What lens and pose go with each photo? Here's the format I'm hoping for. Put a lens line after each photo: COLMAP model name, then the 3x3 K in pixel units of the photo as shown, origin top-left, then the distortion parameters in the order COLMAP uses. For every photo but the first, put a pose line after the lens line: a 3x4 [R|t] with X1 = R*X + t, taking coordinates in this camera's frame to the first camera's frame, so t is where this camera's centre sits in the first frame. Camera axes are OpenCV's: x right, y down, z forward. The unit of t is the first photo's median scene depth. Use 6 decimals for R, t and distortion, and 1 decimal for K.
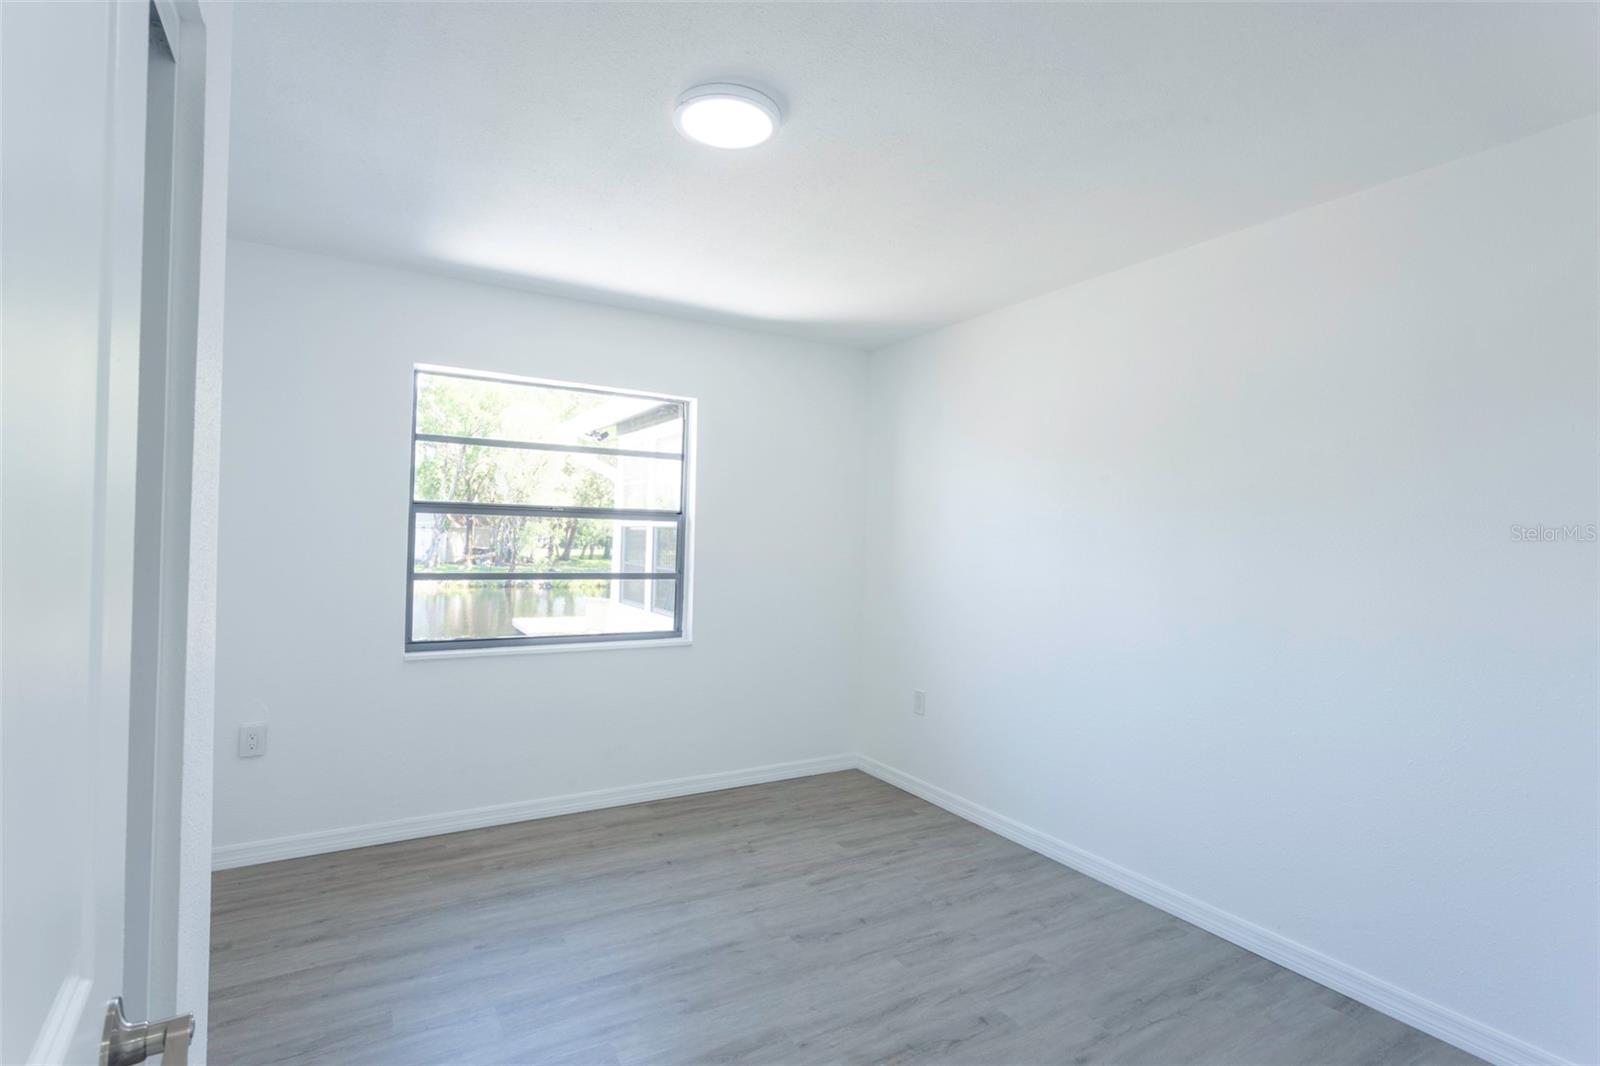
lens RADIAL K [[765.6, 0, 794.6], [0, 765.6, 539.5], [0, 0, 1]] dist [-0.003588, -0.000901]
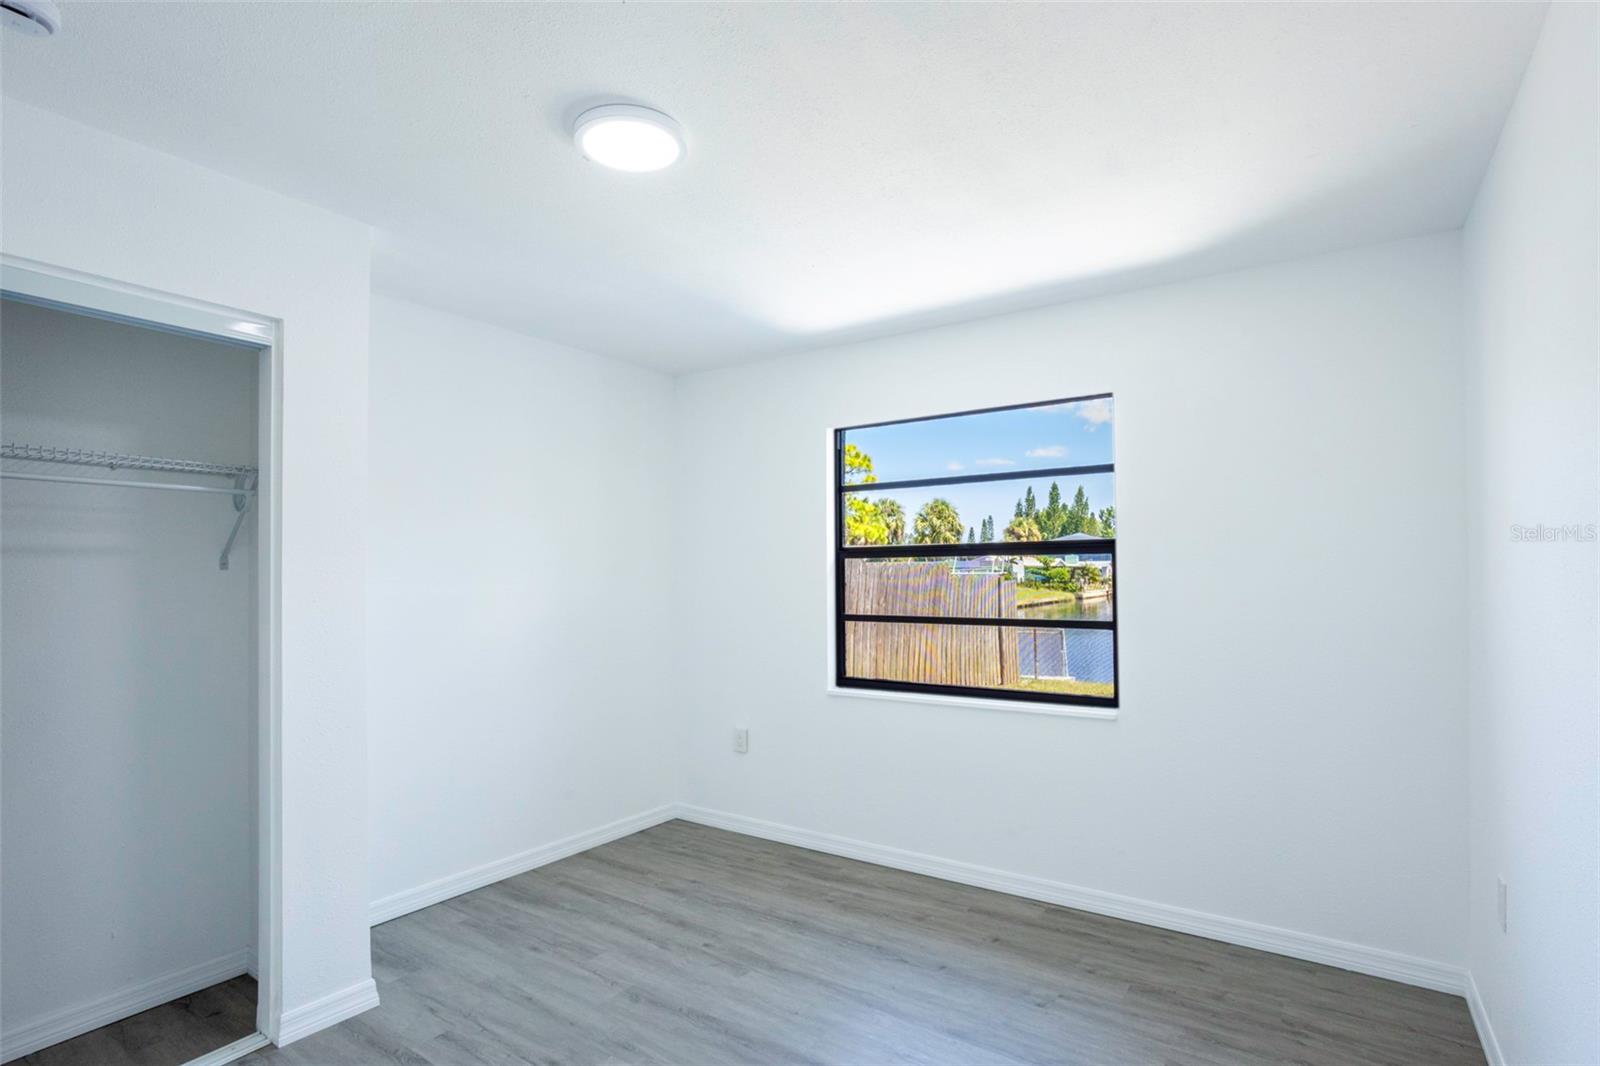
lens RADIAL K [[756.0, 0, 801.4], [0, 756.0, 539.1], [0, 0, 1]] dist [-0.056321, 0.028968]
pose [[0.429370, -0.083191, -0.899289, 0.504381], [0.007431, 0.996040, -0.088594, 0.029754], [0.903098, 0.031357, 0.428288, 0.478333]]
